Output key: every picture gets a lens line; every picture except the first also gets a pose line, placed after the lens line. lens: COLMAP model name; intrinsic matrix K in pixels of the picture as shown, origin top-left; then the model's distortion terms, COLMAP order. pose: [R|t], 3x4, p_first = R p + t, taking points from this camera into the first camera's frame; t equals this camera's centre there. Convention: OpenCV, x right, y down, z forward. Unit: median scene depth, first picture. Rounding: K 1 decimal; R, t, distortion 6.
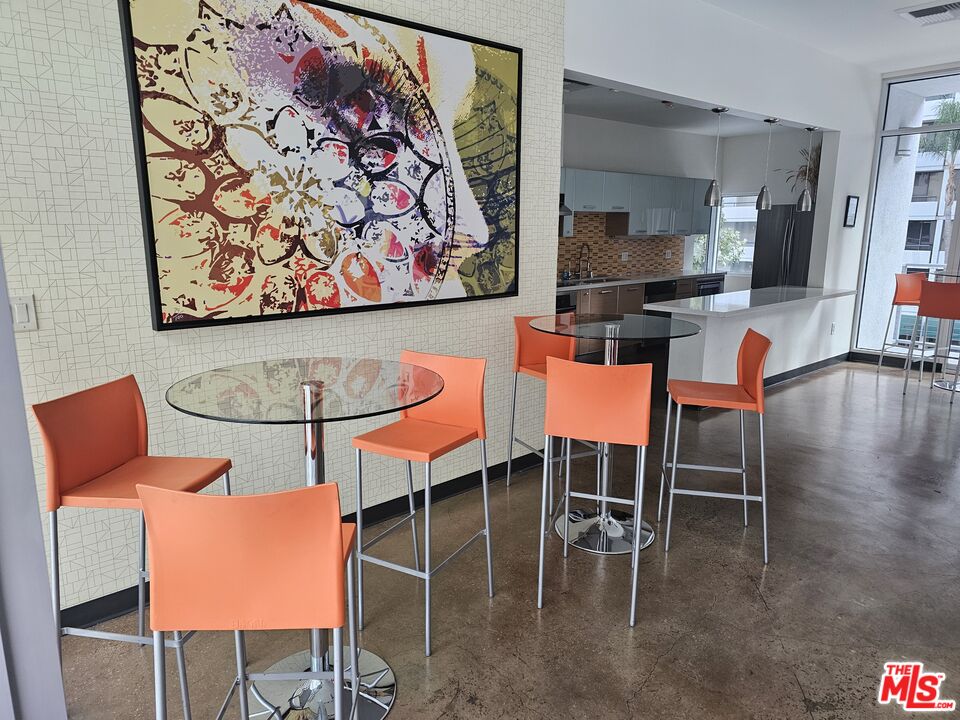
lens RADIAL K [[637.5, 0, 482.5], [0, 637.5, 354.3], [0, 0, 1]] dist [0.020176, -0.002002]
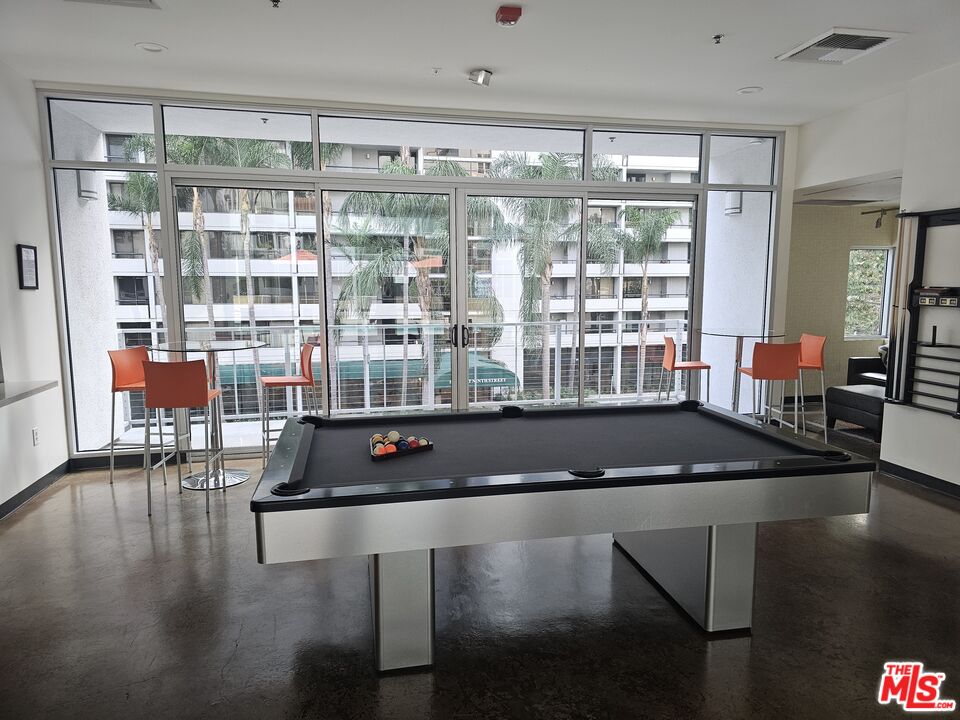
lens RADIAL K [[637.5, 0, 479.9], [0, 637.5, 356.6], [0, 0, 1]] dist [0.020176, -0.002002]
pose [[0.471937, -0.108719, 0.874903, 0.173372], [0.177842, 0.983707, 0.026308, -0.055071], [-0.863509, 0.143179, 0.483583, 0.239547]]
